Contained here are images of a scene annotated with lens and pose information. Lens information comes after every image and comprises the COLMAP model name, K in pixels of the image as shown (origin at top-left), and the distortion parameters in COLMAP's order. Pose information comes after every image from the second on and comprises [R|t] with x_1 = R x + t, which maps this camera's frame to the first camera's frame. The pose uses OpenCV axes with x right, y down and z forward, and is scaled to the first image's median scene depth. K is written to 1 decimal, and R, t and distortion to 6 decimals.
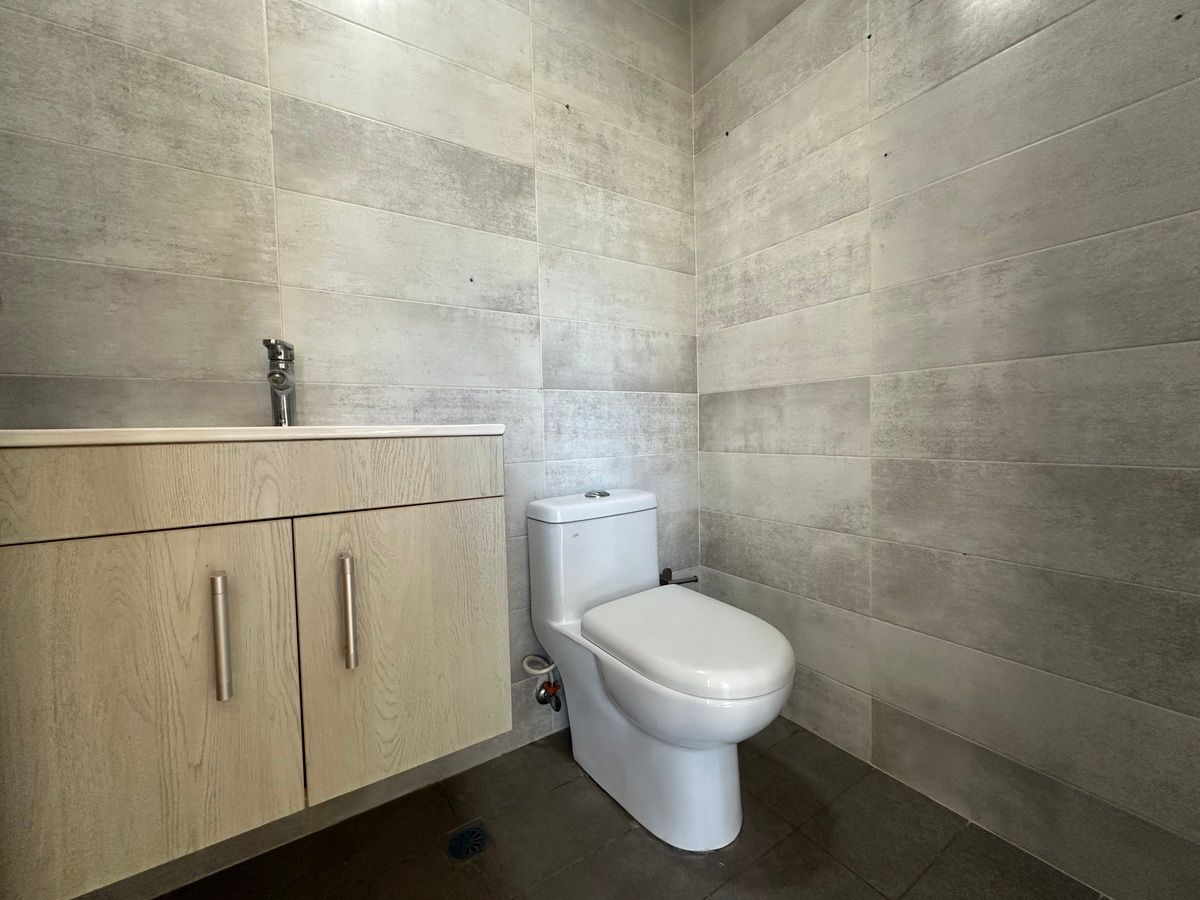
lens RADIAL K [[479.7, 0, 600.6], [0, 479.7, 448.9], [0, 0, 1]] dist [0.001193, -0.000185]
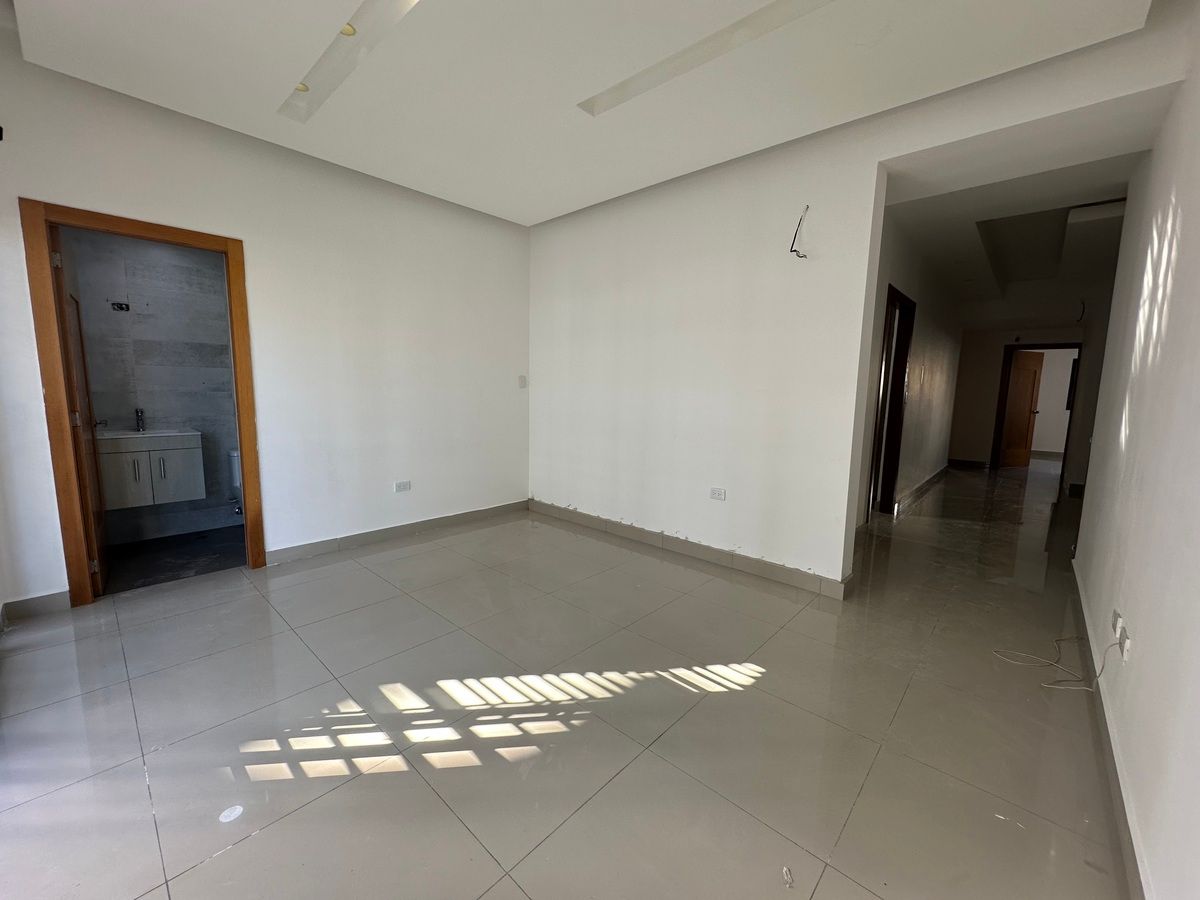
lens RADIAL K [[479.7, 0, 599.9], [0, 479.7, 449.2], [0, 0, 1]] dist [0.001193, -0.000185]
pose [[0.968891, 0.014500, 0.247062, 1.861148], [-0.036748, 0.995645, 0.085678, -0.335568], [-0.244743, -0.092092, 0.965205, -3.450125]]
